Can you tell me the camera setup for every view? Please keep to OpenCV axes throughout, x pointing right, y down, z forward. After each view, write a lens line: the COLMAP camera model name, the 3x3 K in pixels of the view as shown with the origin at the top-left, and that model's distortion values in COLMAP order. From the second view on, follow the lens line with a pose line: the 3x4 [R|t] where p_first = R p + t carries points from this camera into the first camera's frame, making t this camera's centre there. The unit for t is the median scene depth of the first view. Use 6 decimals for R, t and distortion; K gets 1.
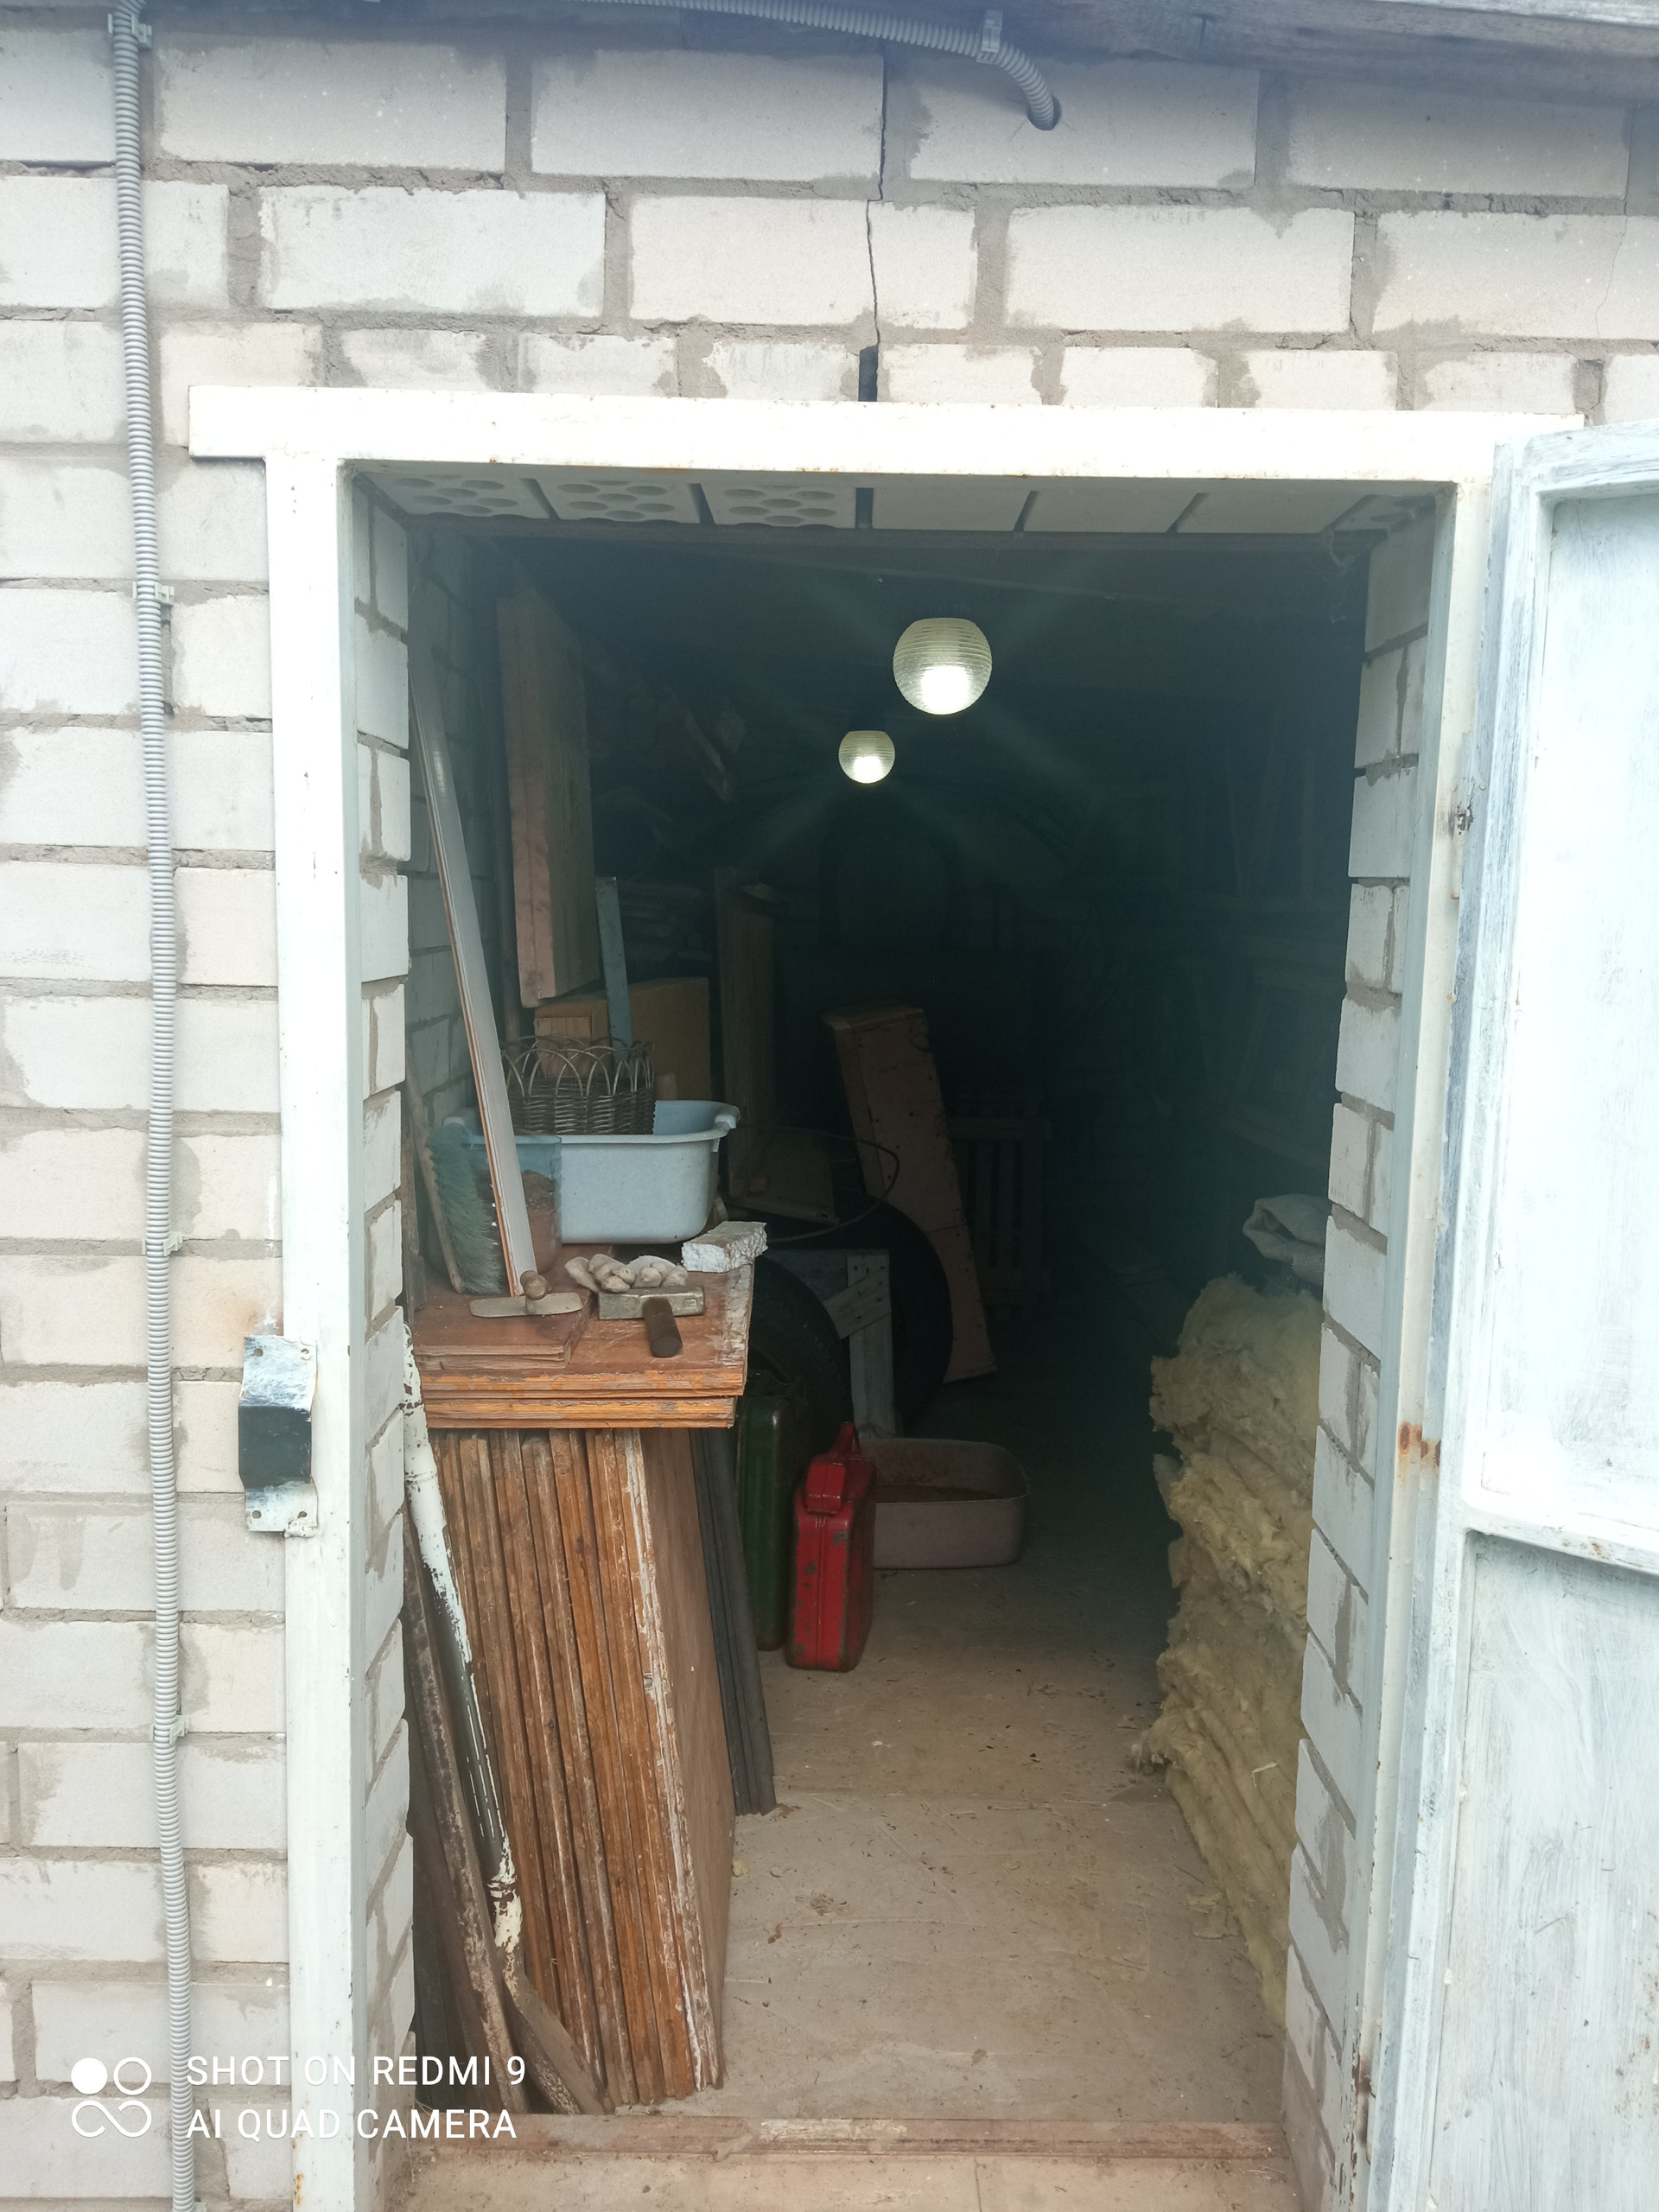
lens RADIAL K [[1809.8, 0, 859.1], [0, 1809.8, 1096.7], [0, 0, 1]] dist [0.080342, -0.150608]
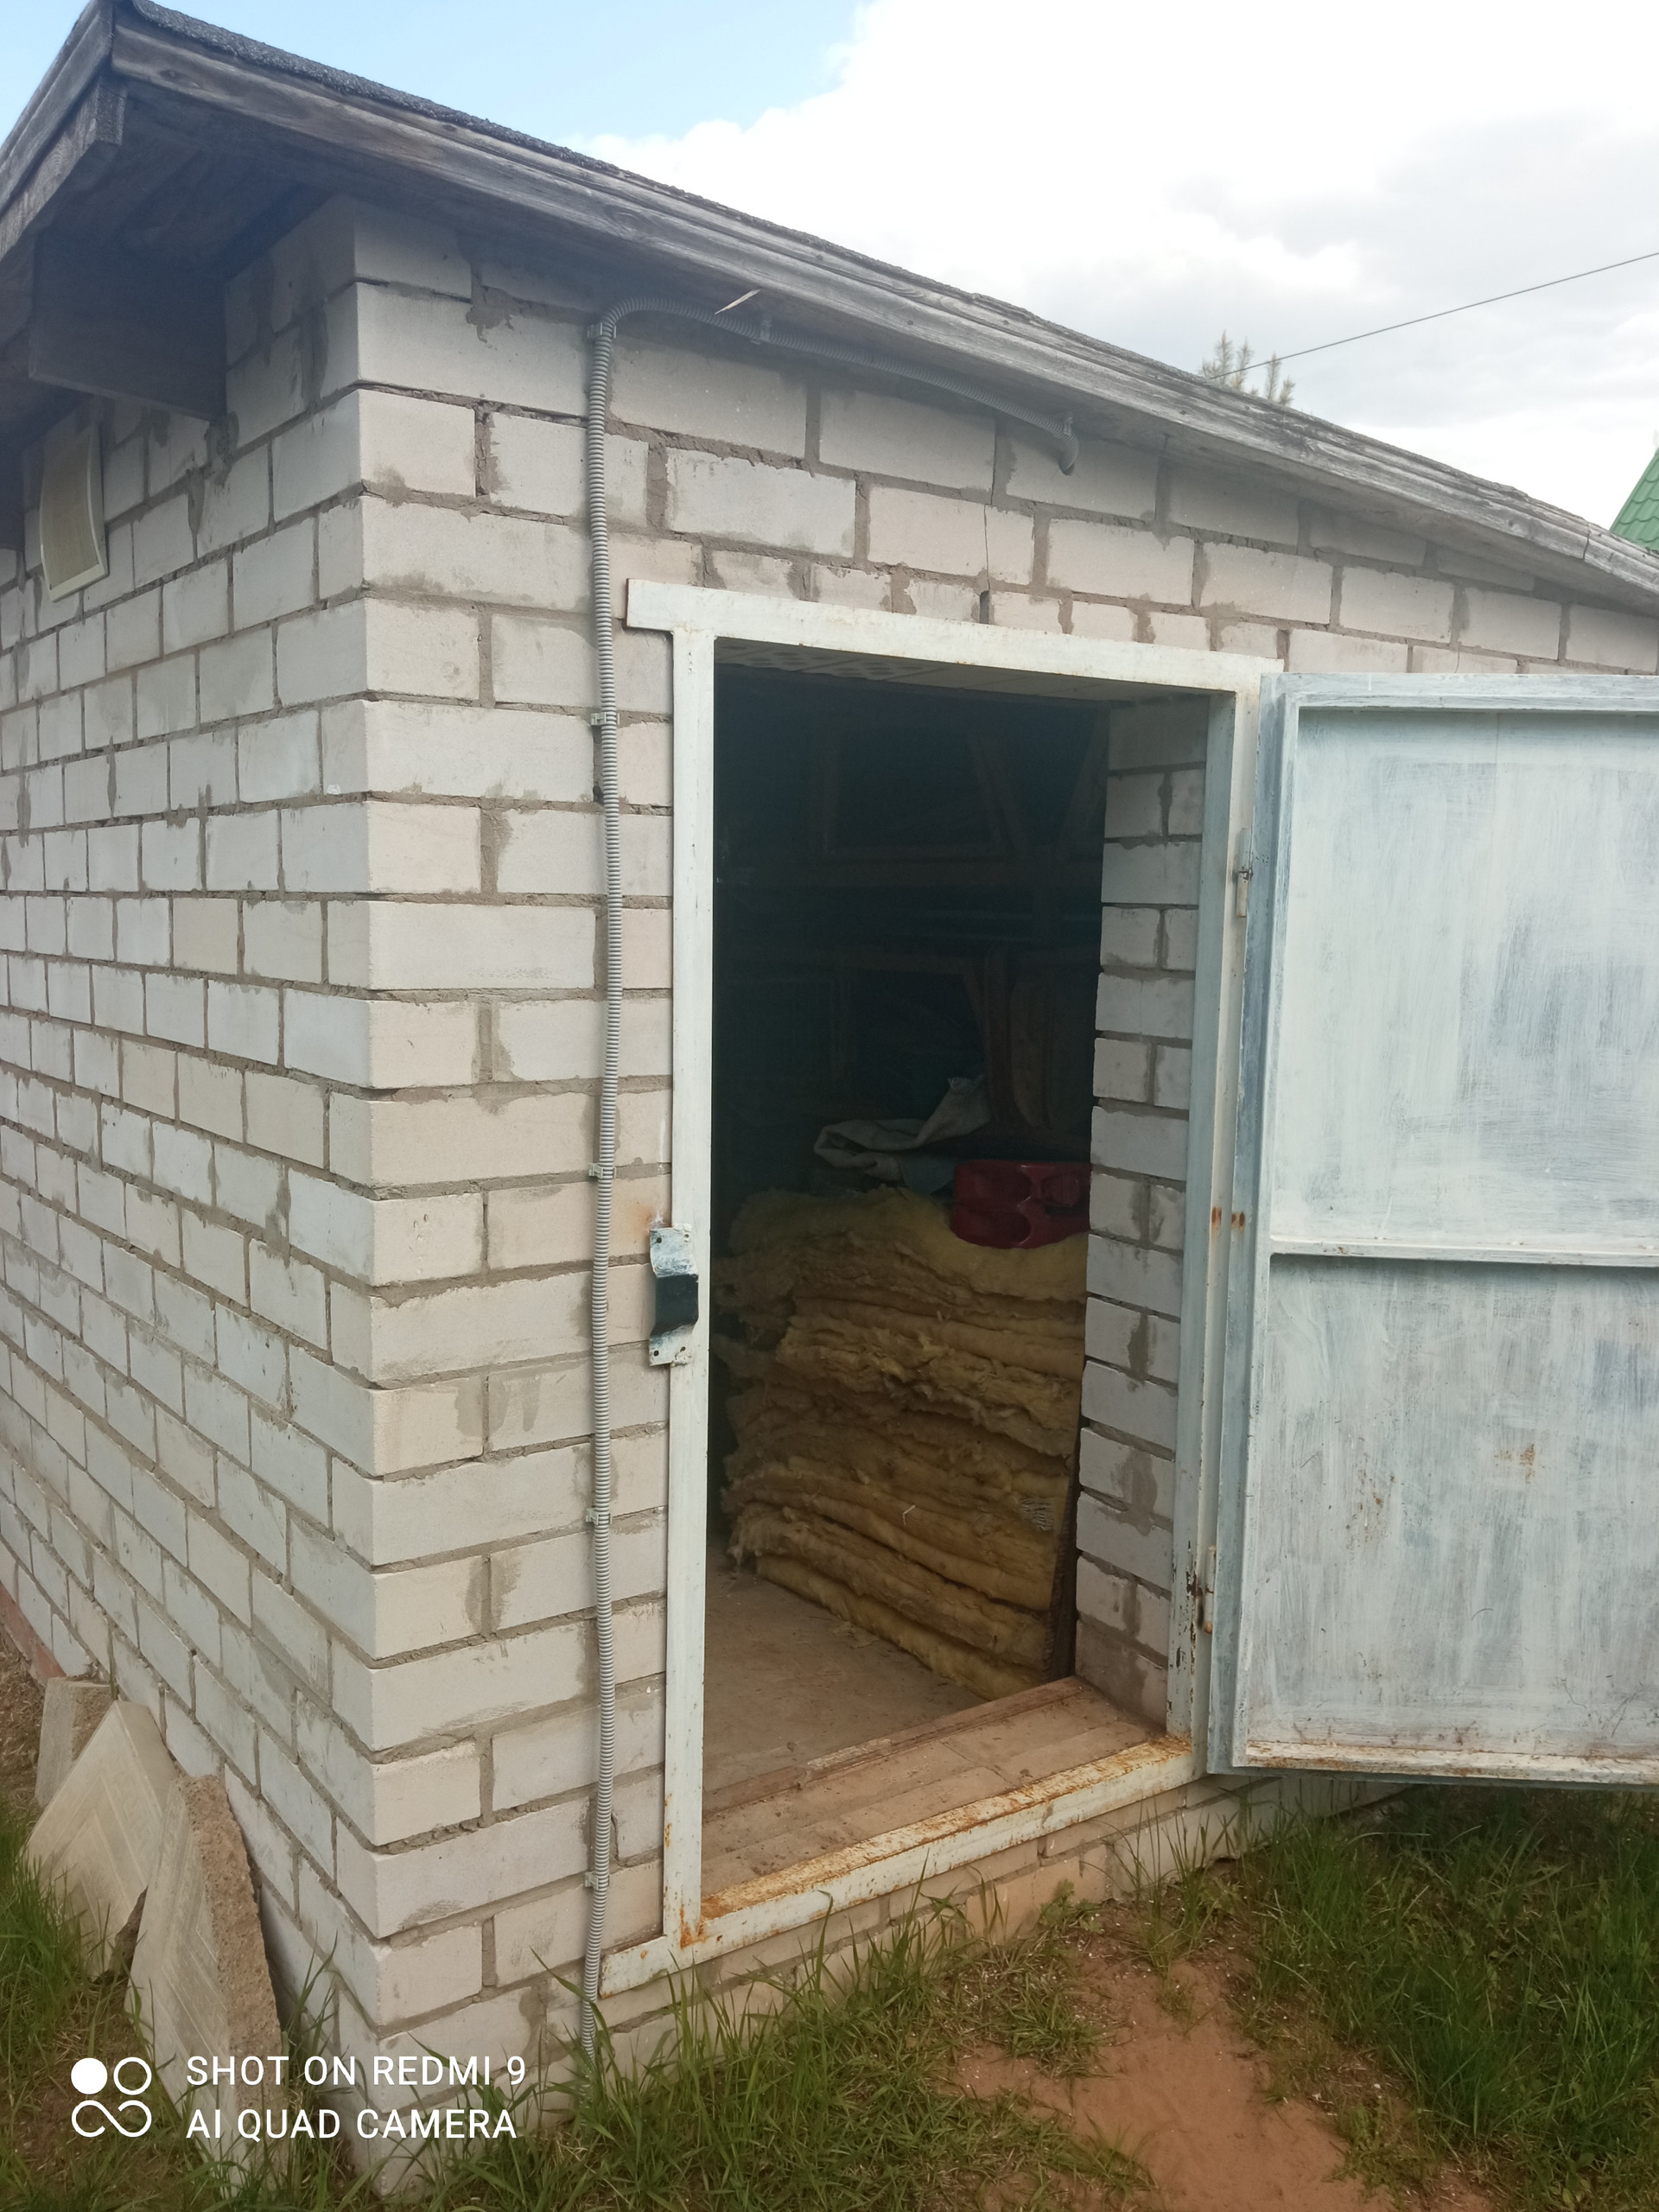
lens RADIAL K [[1814.7, 0, 835.7], [0, 1814.7, 1097.6], [0, 0, 1]] dist [0.122632, -0.216994]
pose [[0.821861, -0.069977, 0.565374, -1.082757], [0.066866, 0.997417, 0.026250, -0.002208], [-0.565750, 0.016231, 0.824417, -0.293104]]
